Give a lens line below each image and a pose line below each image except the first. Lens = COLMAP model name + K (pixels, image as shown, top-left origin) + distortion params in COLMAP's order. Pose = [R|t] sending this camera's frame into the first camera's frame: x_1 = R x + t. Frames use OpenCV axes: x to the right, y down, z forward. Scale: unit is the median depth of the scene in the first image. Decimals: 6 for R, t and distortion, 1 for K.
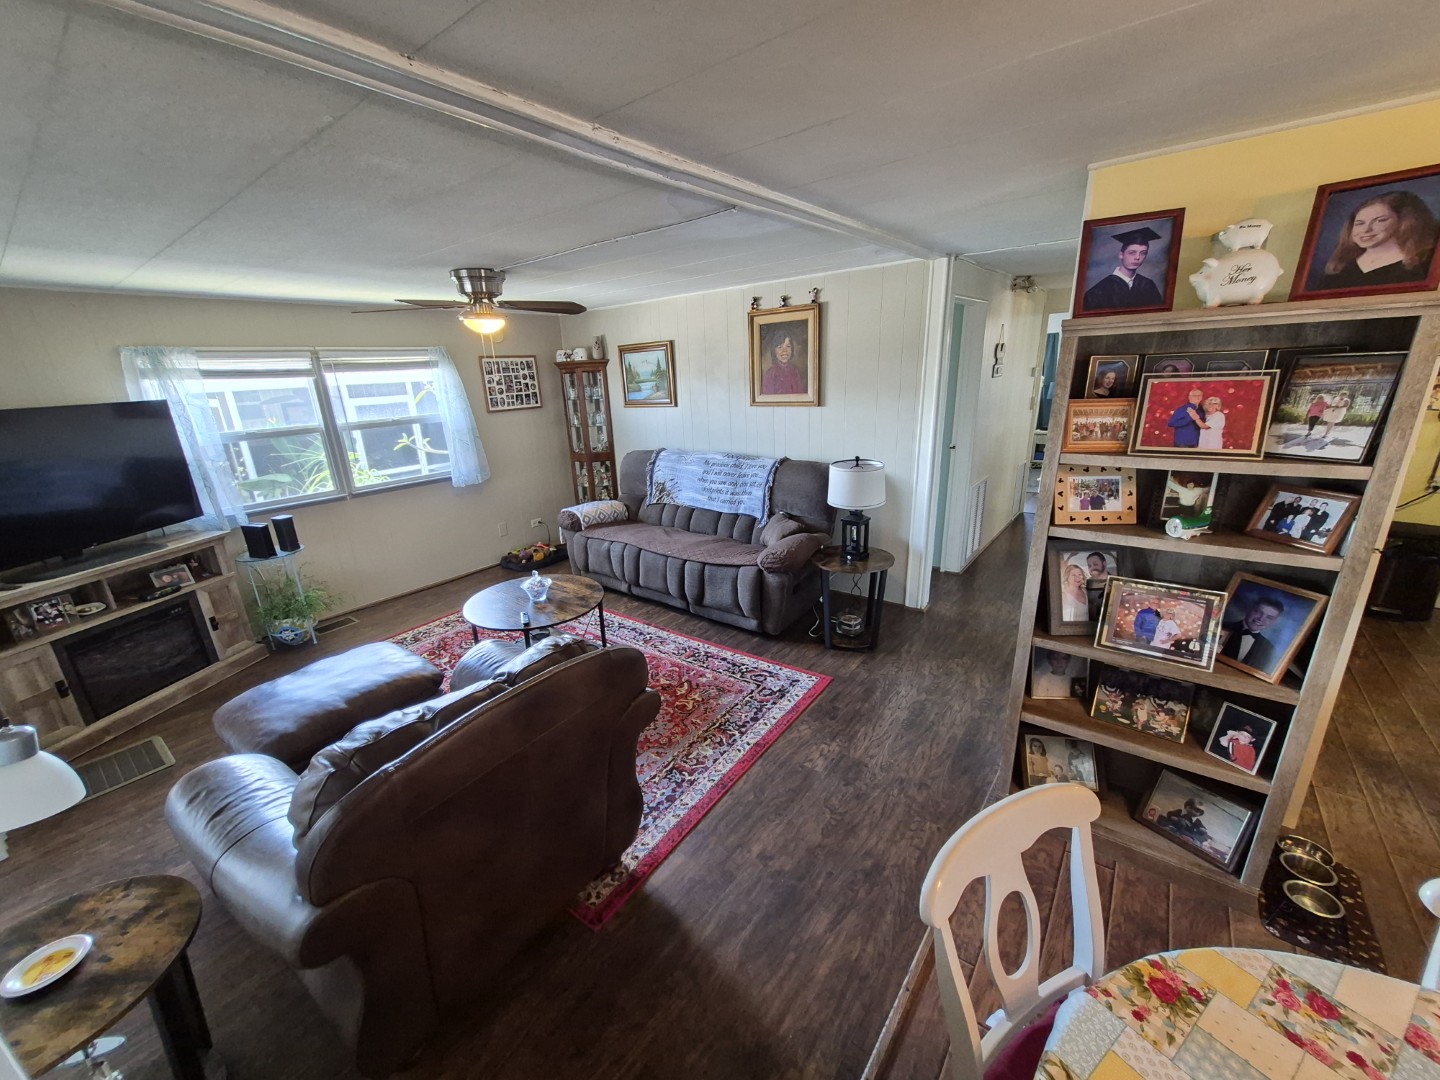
lens RADIAL K [[563.4, 0, 697.4], [0, 563.4, 552.2], [0, 0, 1]] dist [0.001358, 0.000486]
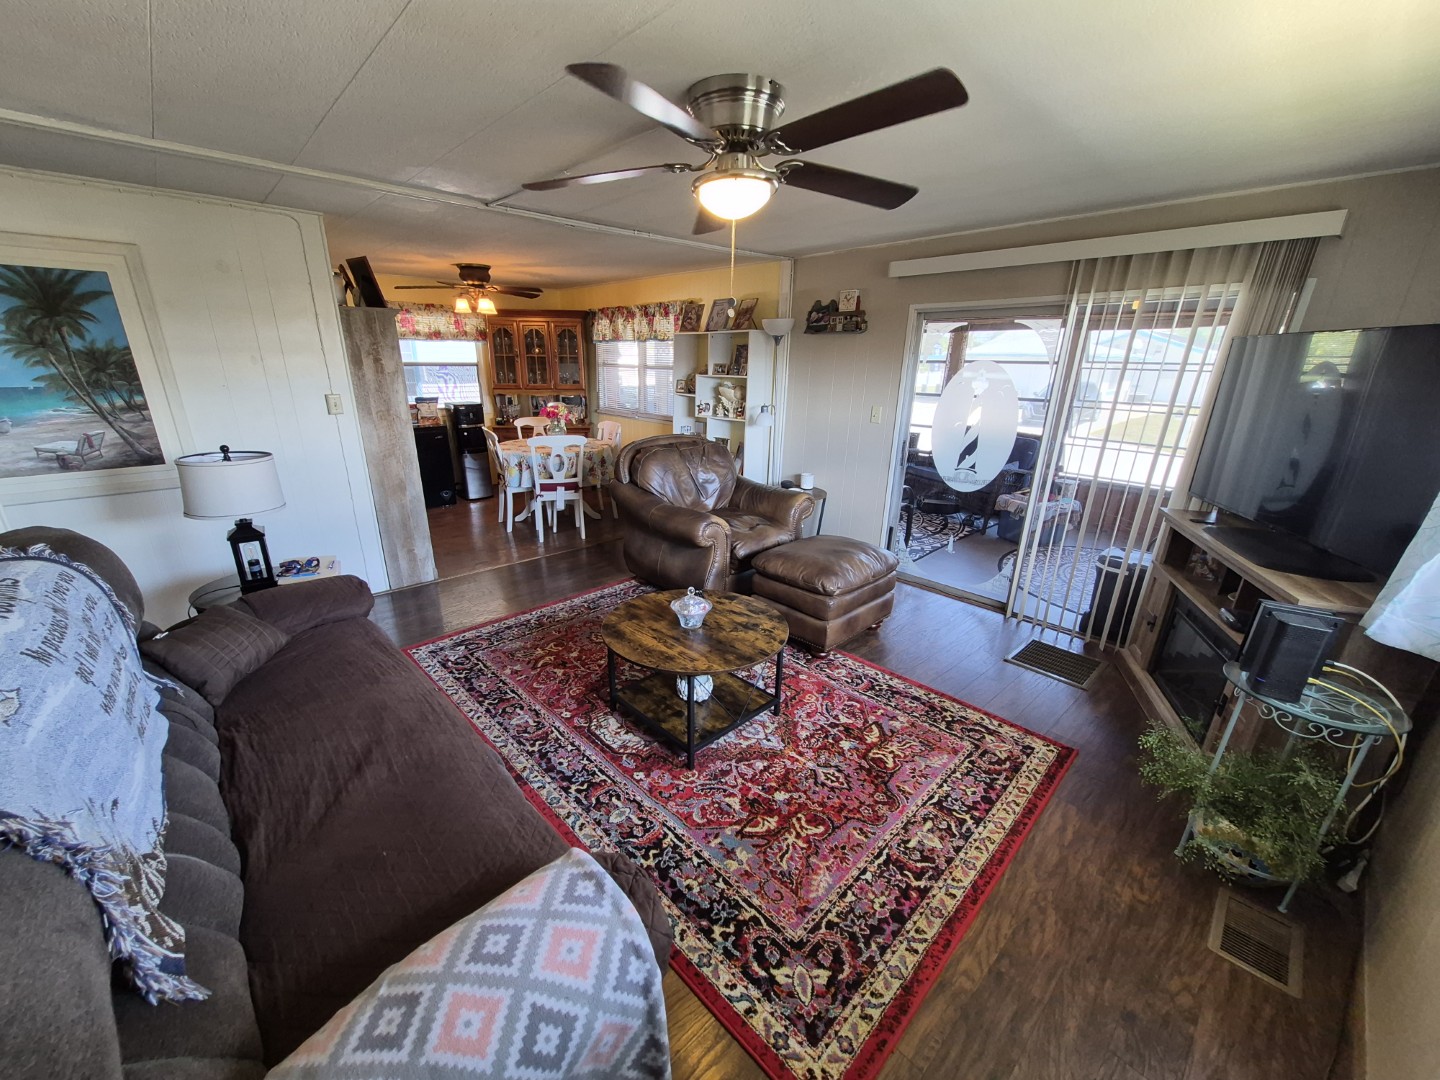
lens RADIAL K [[563.4, 0, 697.4], [0, 563.4, 552.2], [0, 0, 1]] dist [0.001358, 0.000486]
pose [[-0.985806, -0.023954, 0.166172, -0.344316], [0.081339, 0.797712, 0.597528, -0.359864], [-0.146870, 0.602562, -0.784441, 1.273894]]
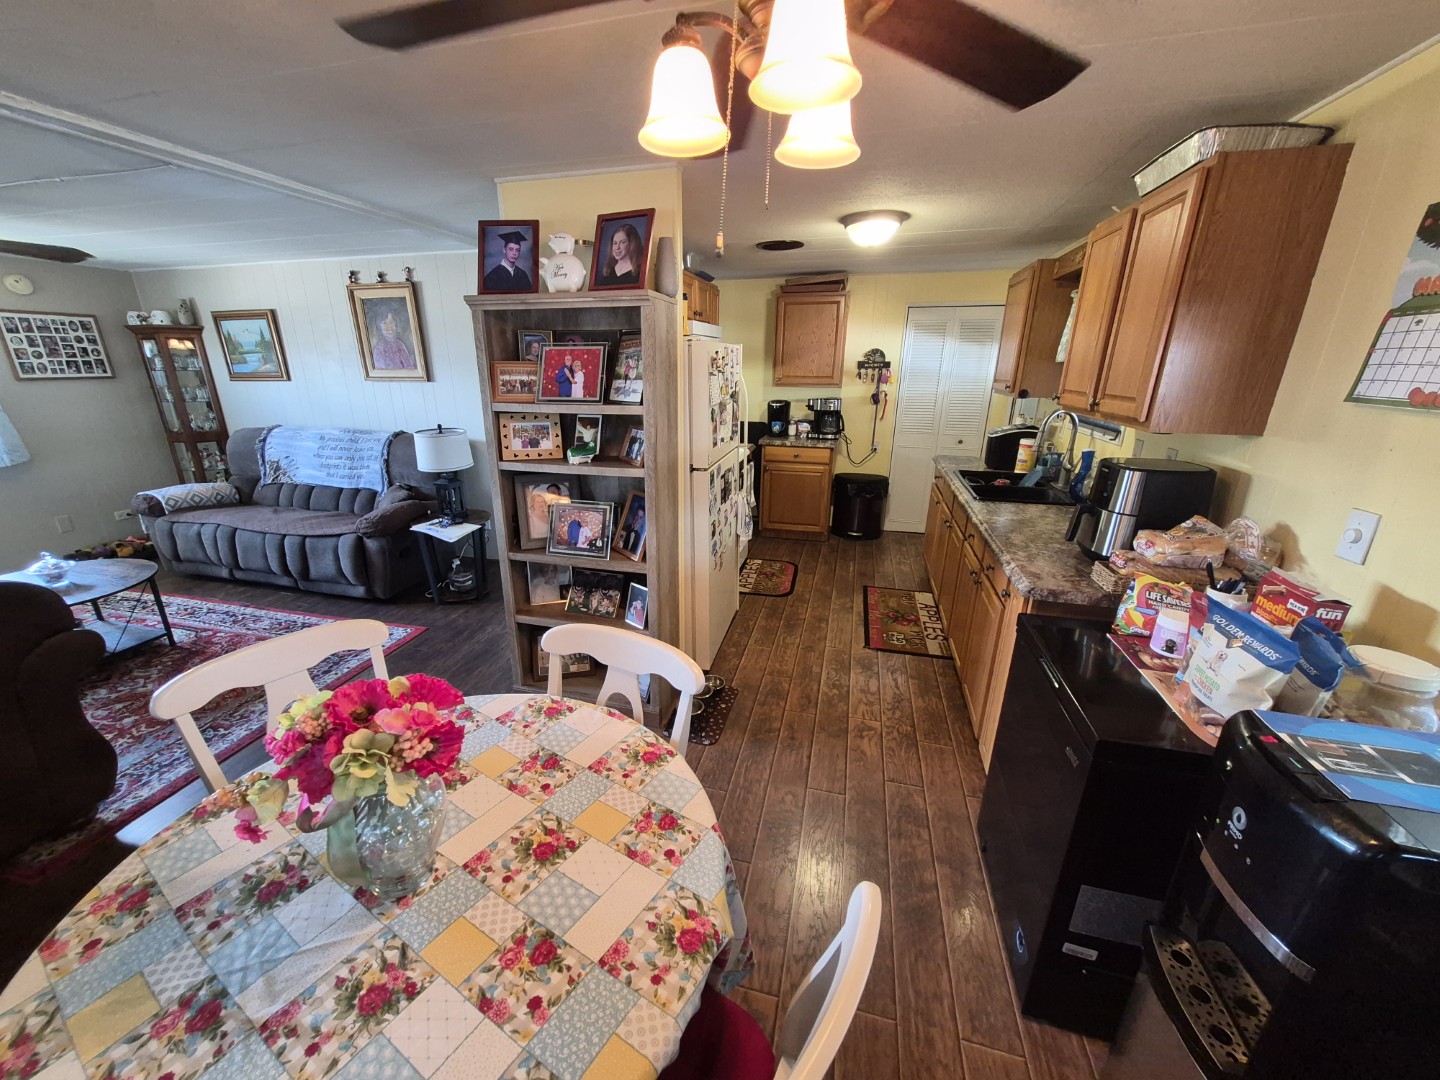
lens RADIAL K [[565.0, 0, 687.9], [0, 565.0, 552.6], [0, 0, 1]] dist [0.013717, 0.000169]
pose [[0.925313, -0.080944, 0.370464, 0.251673], [0.079935, 0.996636, 0.018103, 0.080650], [-0.370683, 0.012862, 0.928670, -0.164062]]
